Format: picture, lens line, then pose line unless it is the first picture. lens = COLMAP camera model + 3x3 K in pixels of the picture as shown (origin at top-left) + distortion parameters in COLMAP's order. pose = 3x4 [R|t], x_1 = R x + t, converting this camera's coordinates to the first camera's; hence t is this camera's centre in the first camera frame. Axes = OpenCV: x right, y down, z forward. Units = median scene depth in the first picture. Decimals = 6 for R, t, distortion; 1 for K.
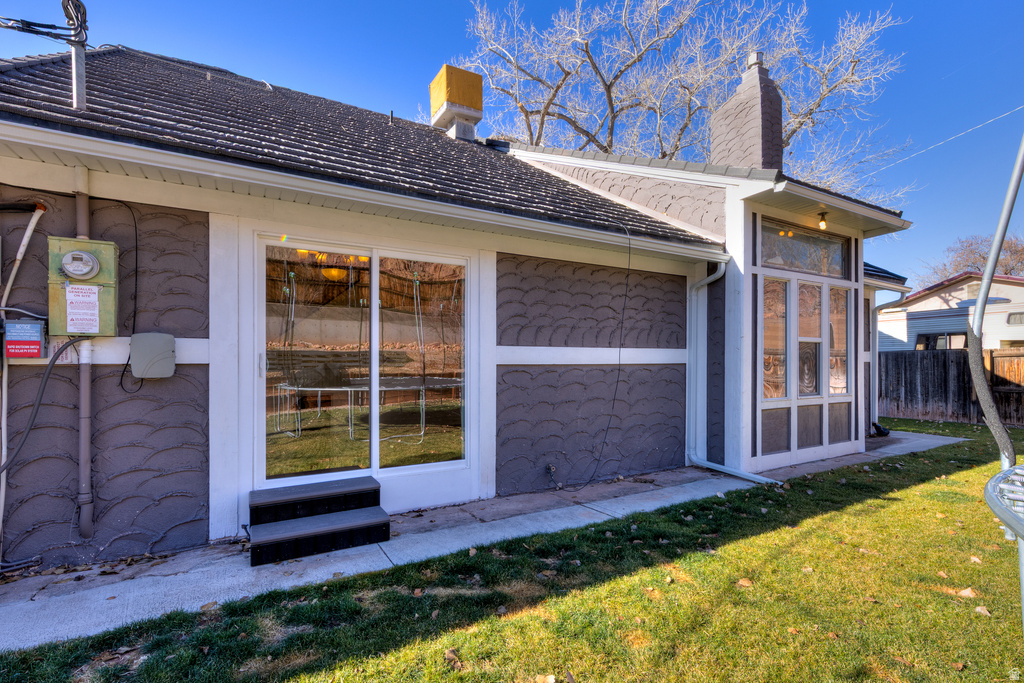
lens RADIAL K [[519.8, 0, 532.7], [0, 519.8, 358.5], [0, 0, 1]] dist [0.012825, 0.000402]
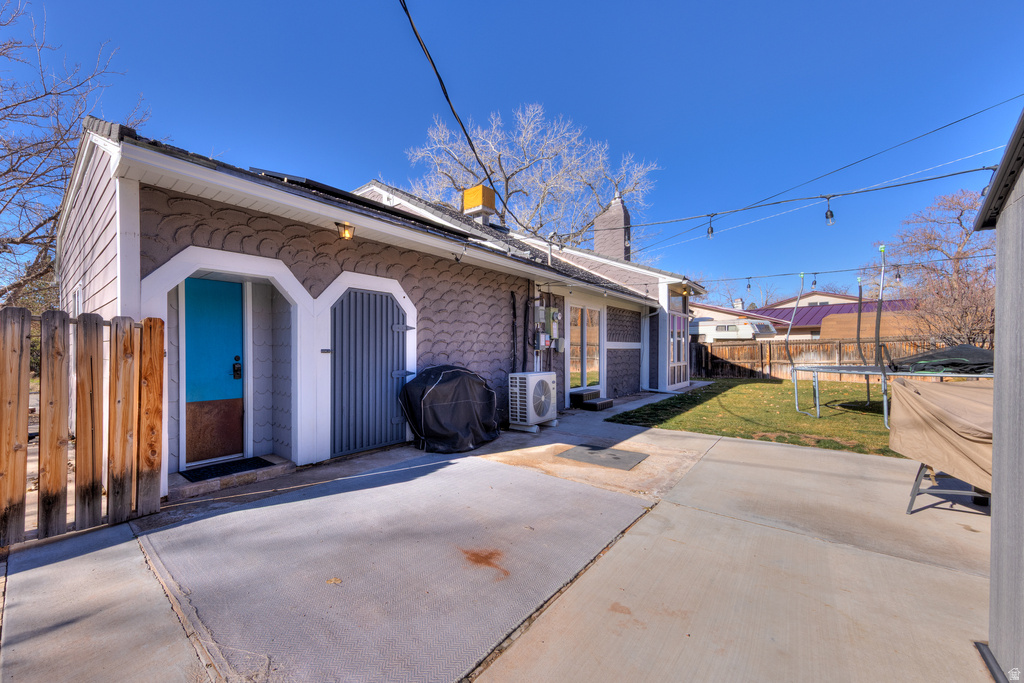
lens RADIAL K [[384.1, 0, 508.0], [0, 384.1, 348.5], [0, 0, 1]] dist [0.002147, 0.000090]
pose [[0.952451, -0.002665, 0.304681, -0.833250], [0.002746, 0.999996, 0.000165, 0.006853], [-0.304681, 0.000679, 0.952454, -0.504276]]
